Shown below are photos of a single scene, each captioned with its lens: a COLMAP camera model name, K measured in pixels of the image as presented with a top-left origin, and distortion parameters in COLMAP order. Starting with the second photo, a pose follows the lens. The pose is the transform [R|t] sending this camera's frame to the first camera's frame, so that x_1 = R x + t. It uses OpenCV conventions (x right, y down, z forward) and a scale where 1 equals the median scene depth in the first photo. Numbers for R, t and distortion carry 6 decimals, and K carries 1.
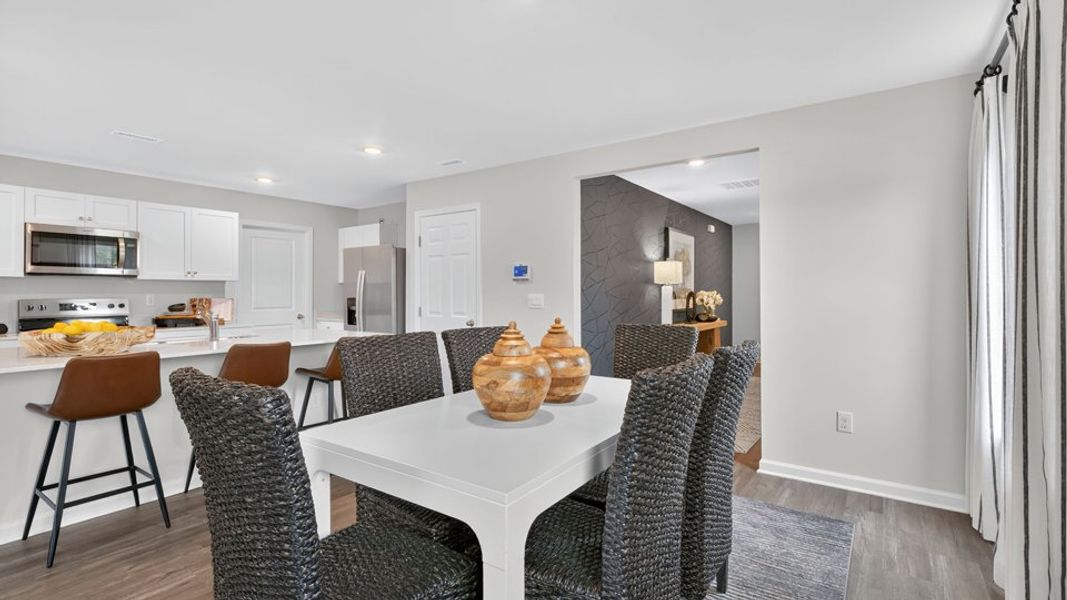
lens RADIAL K [[494.8, 0, 529.1], [0, 494.8, 299.1], [0, 0, 1]] dist [-0.000575, 0.000374]
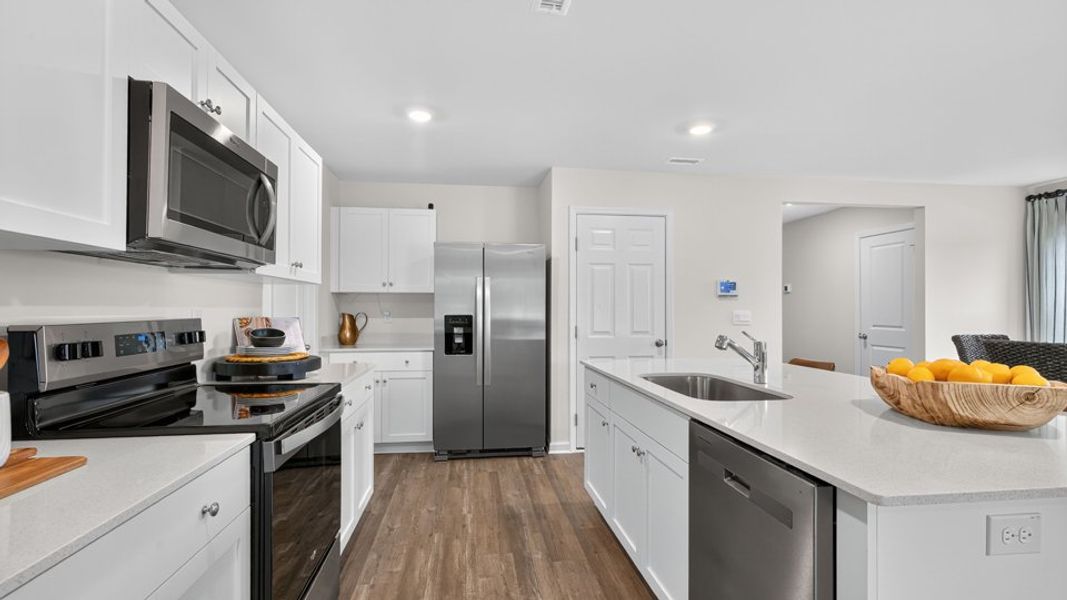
lens RADIAL K [[494.8, 0, 529.1], [0, 494.8, 299.1], [0, 0, 1]] dist [-0.000575, 0.000374]
pose [[0.731643, 0.017963, 0.681451, -0.970134], [0.005316, 0.999472, -0.032054, -0.003480], [-0.681667, 0.027075, 0.731161, 0.557603]]
